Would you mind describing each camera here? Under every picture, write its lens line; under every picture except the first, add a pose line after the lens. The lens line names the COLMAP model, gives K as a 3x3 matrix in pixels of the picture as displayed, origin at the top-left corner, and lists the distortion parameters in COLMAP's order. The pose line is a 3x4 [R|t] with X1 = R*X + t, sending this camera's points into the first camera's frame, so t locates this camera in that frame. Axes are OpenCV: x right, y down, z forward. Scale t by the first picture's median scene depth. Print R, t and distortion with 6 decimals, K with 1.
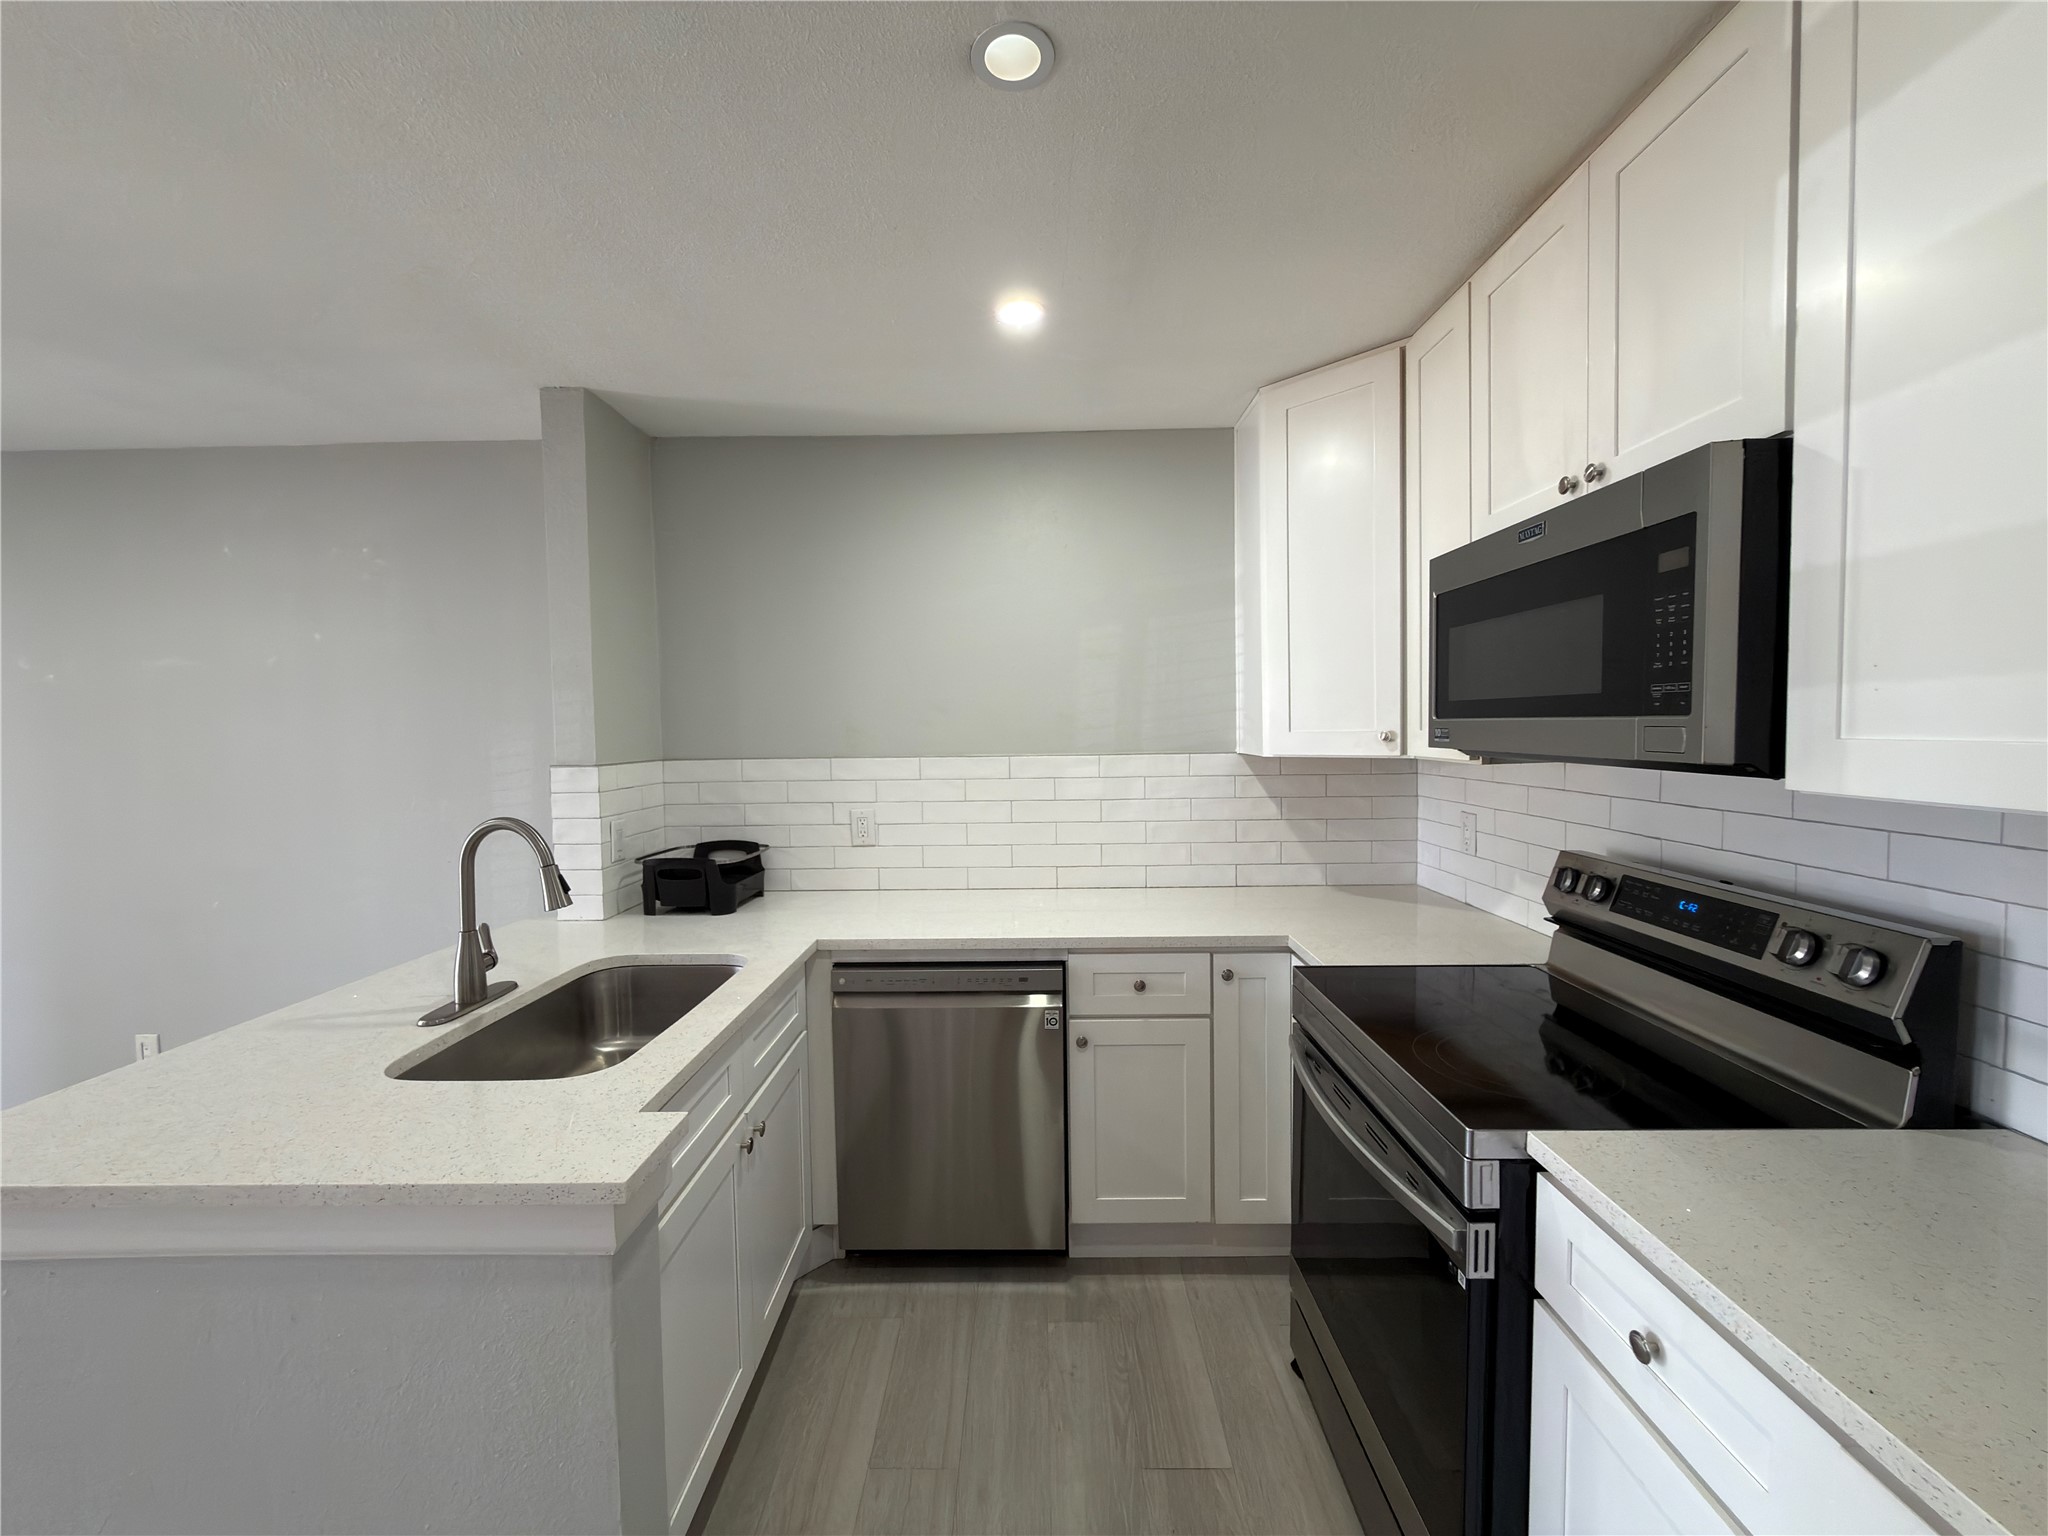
lens RADIAL K [[818.0, 0, 1023.1], [0, 818.0, 769.3], [0, 0, 1]] dist [-0.000294, 0.000145]
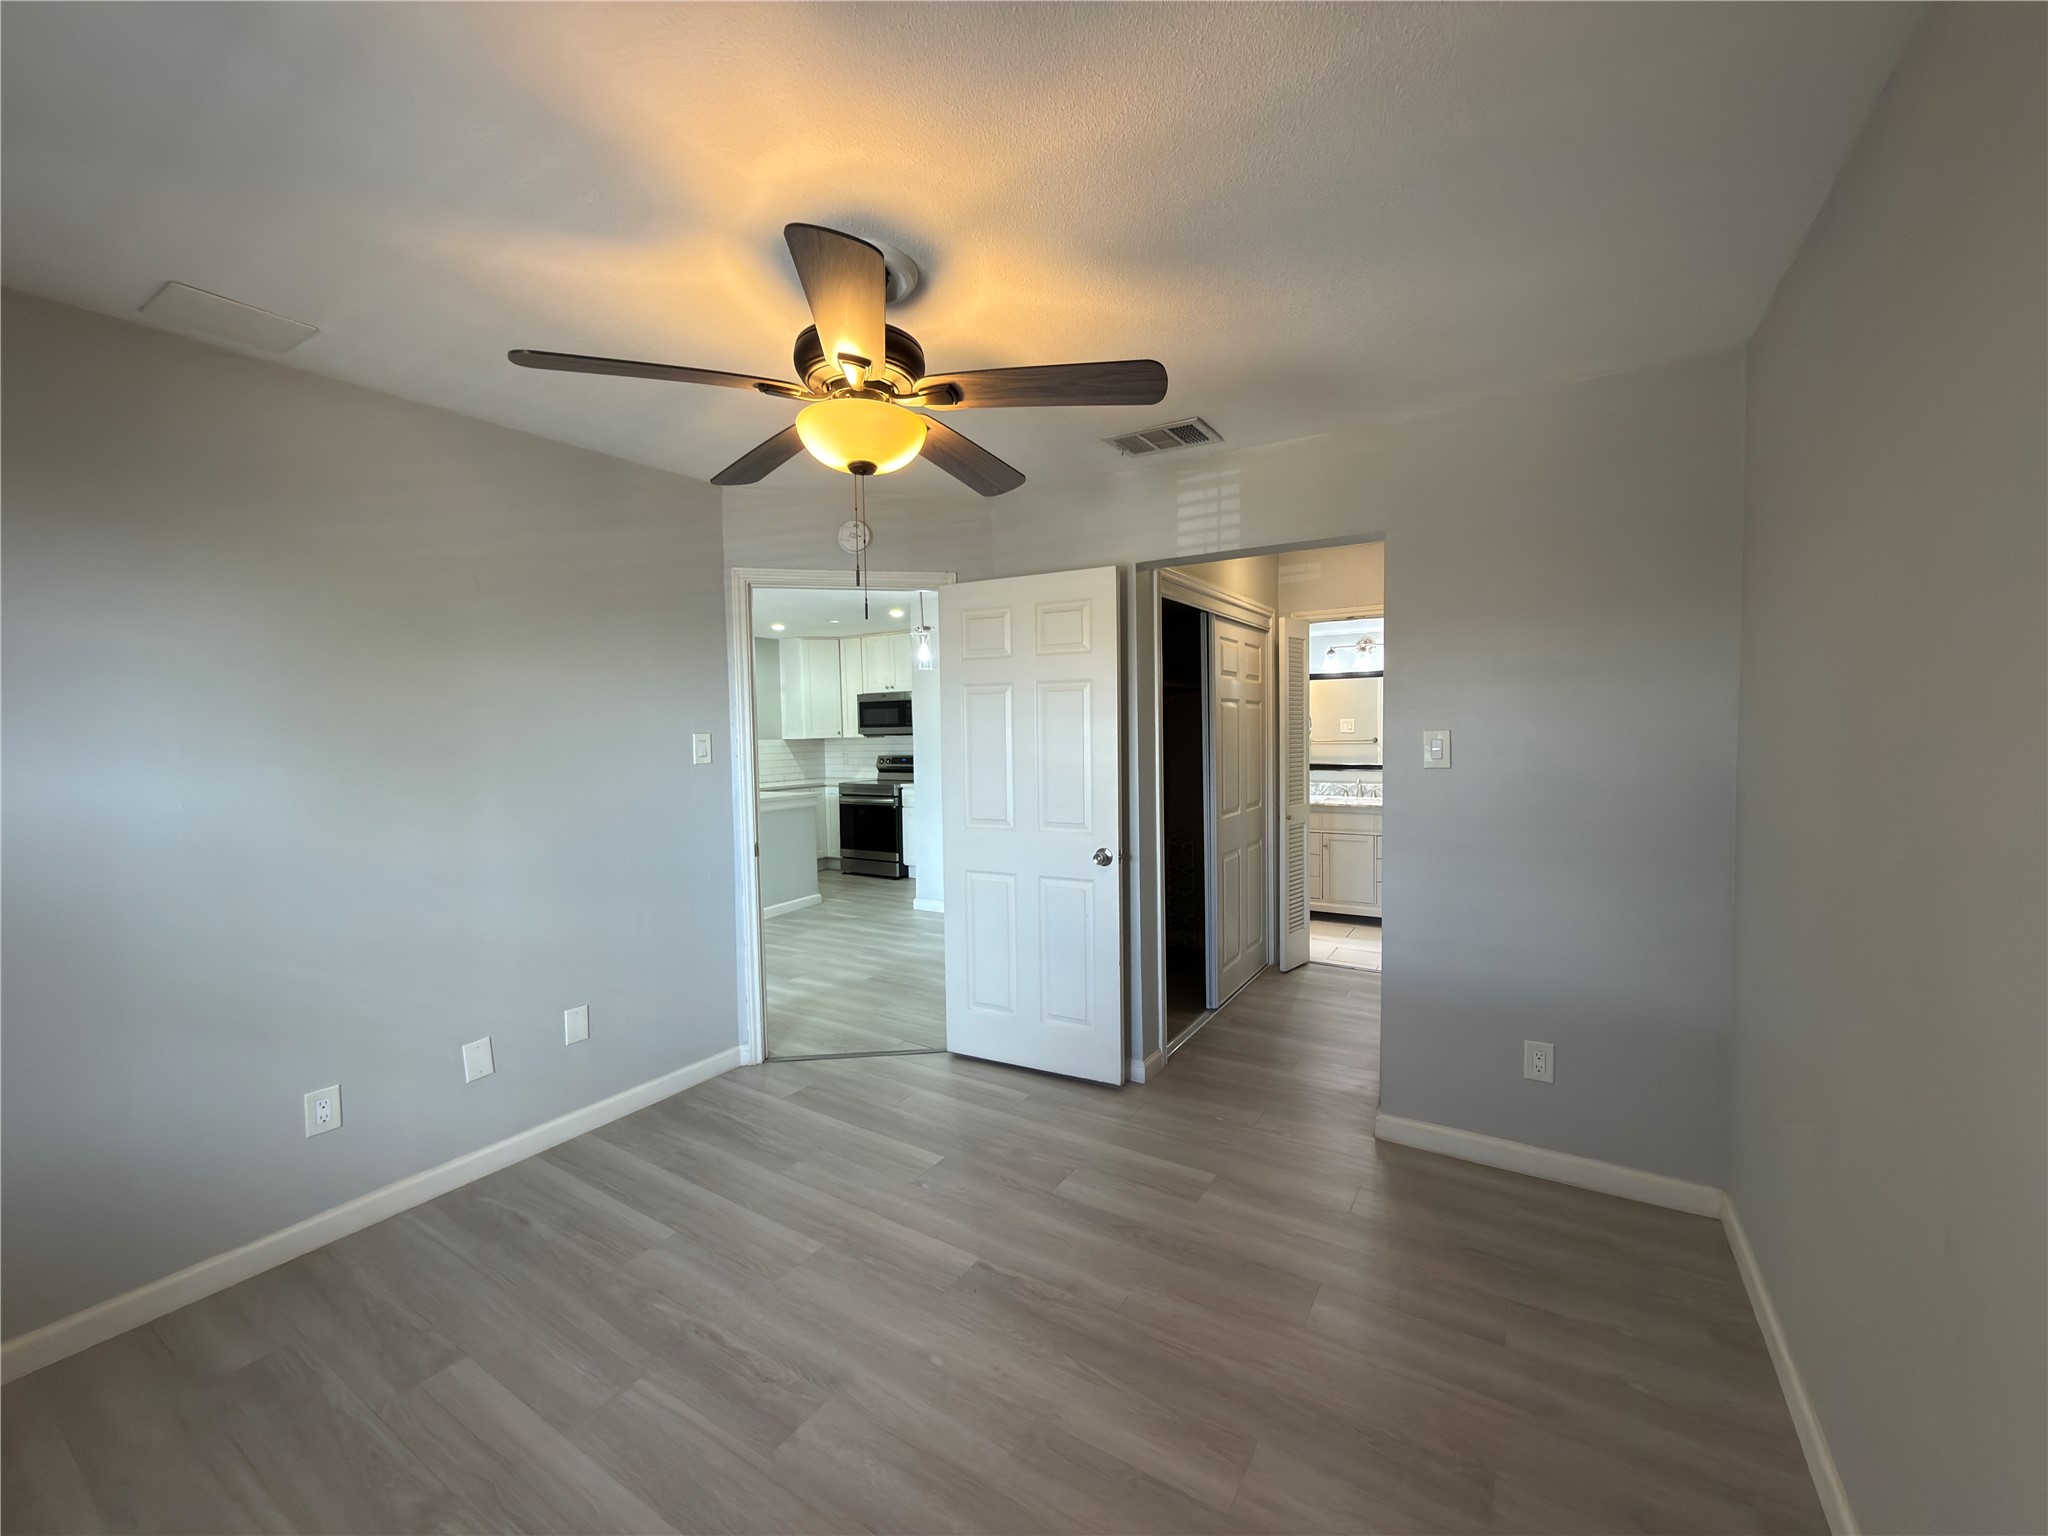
lens RADIAL K [[818.0, 0, 1023.1], [0, 818.0, 769.3], [0, 0, 1]] dist [-0.000294, 0.000145]
pose [[0.524417, -0.036126, 0.850695, -2.355058], [0.054860, 0.998457, 0.008582, 0.145866], [-0.849693, 0.042168, 0.525590, -1.768291]]
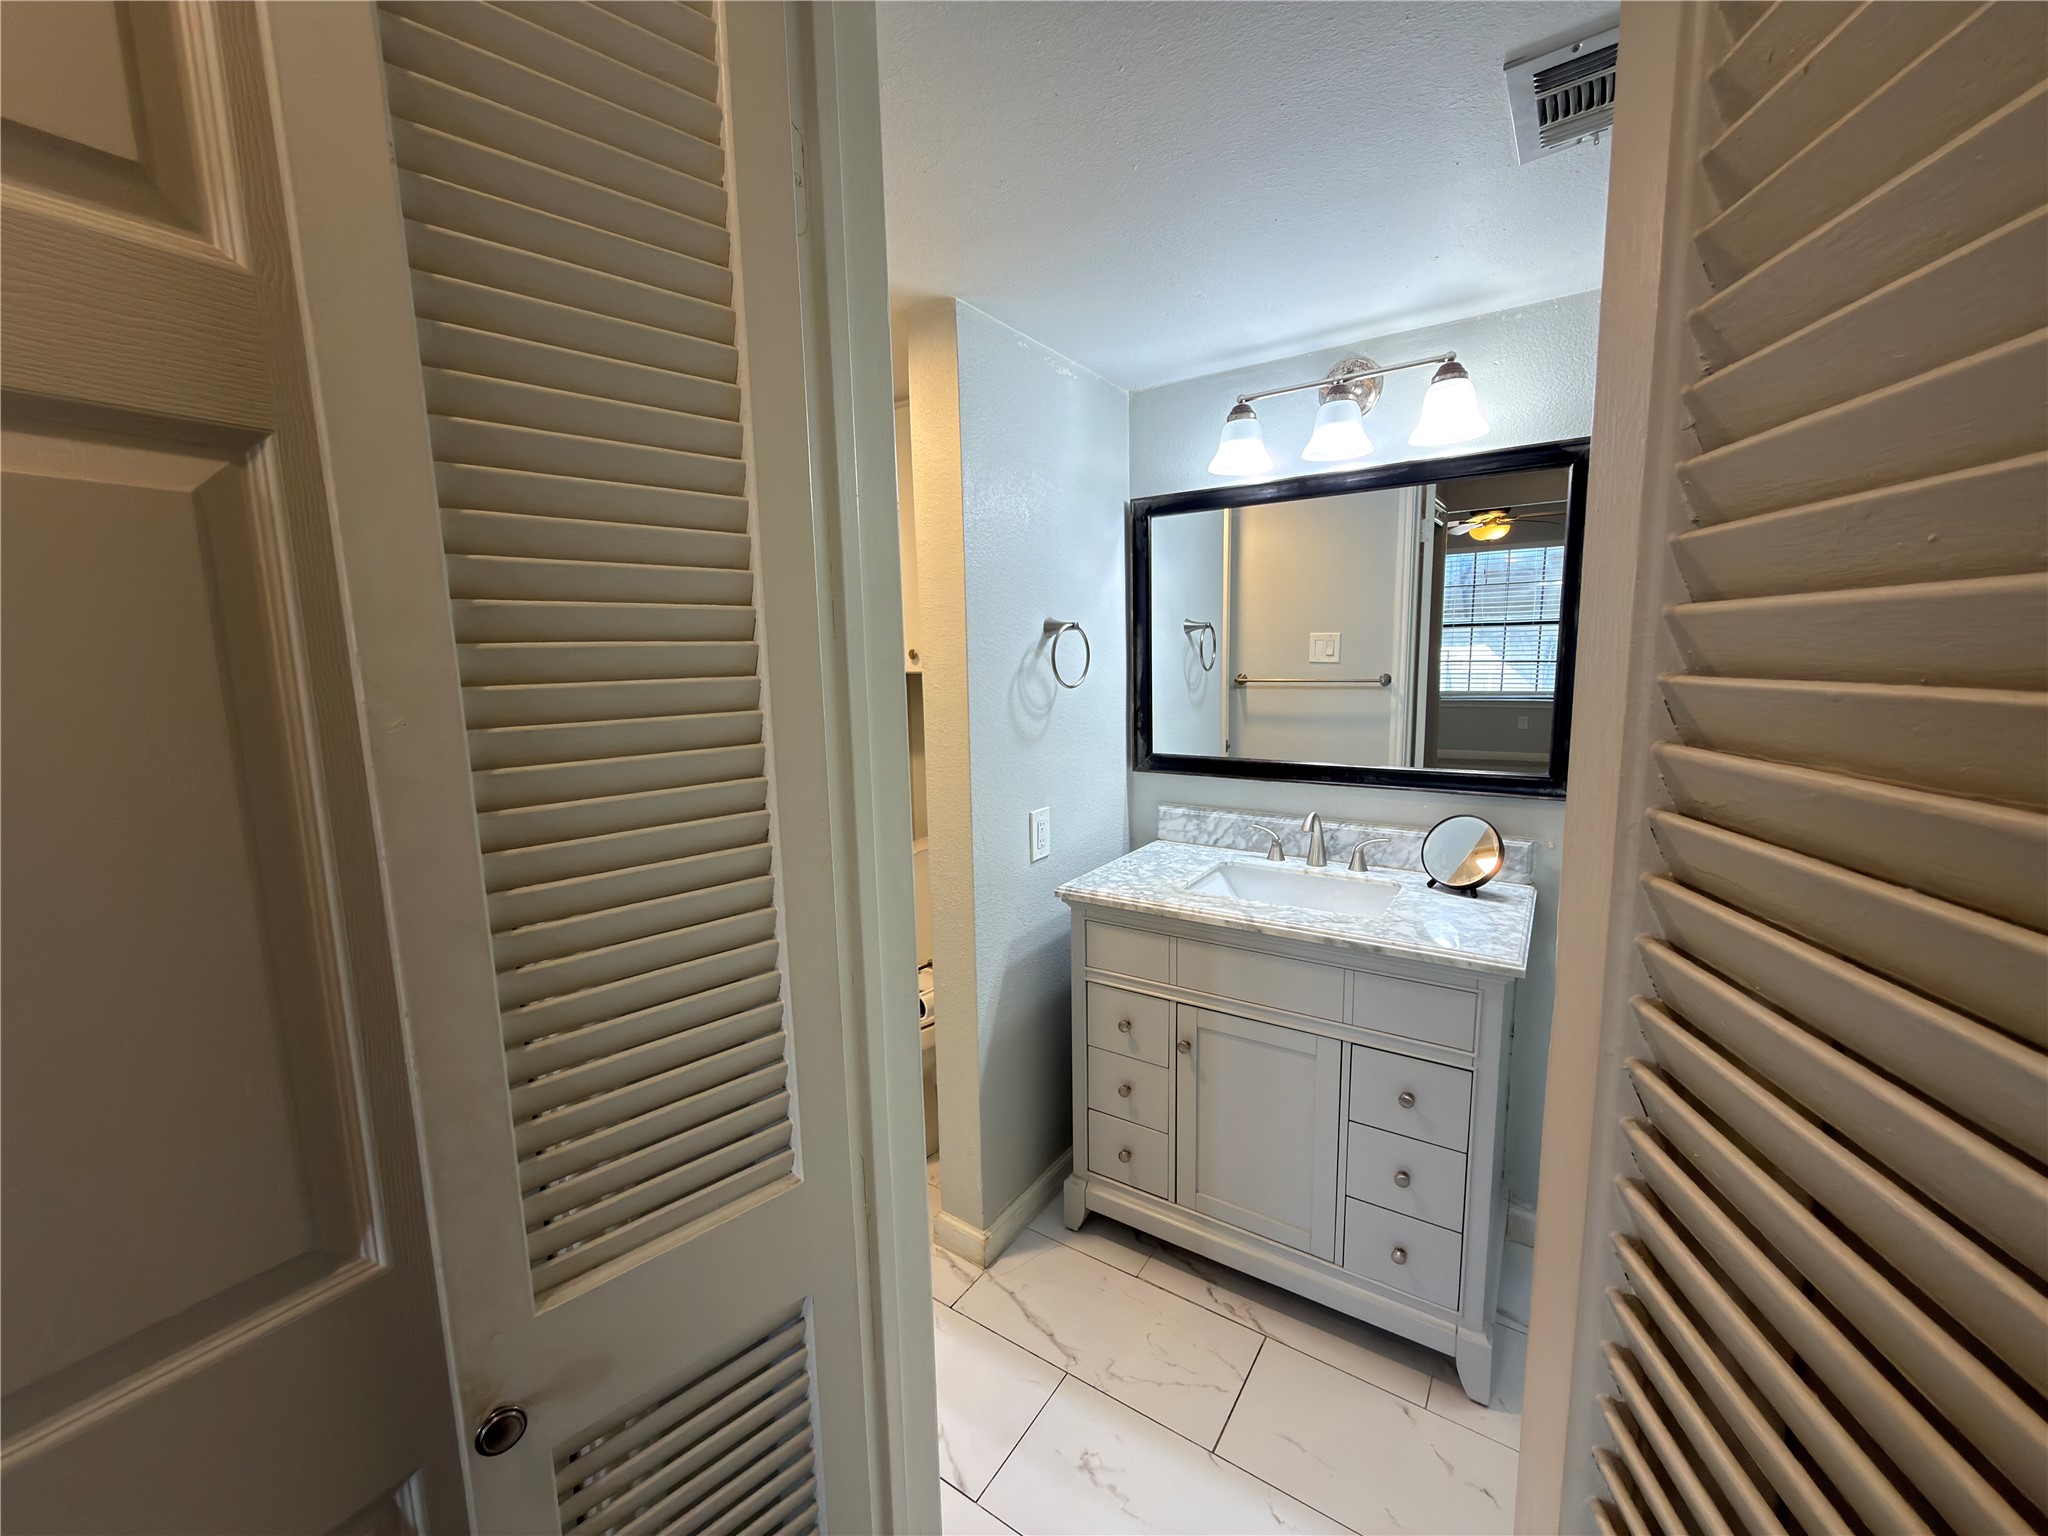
lens RADIAL K [[818.0, 0, 1023.1], [0, 818.0, 769.3], [0, 0, 1]] dist [-0.000294, 0.000145]
pose [[0.550901, -0.114399, 0.826693, -0.388048], [0.054260, 0.993375, 0.101306, 0.110036], [-0.832805, -0.010953, 0.553459, -1.516675]]
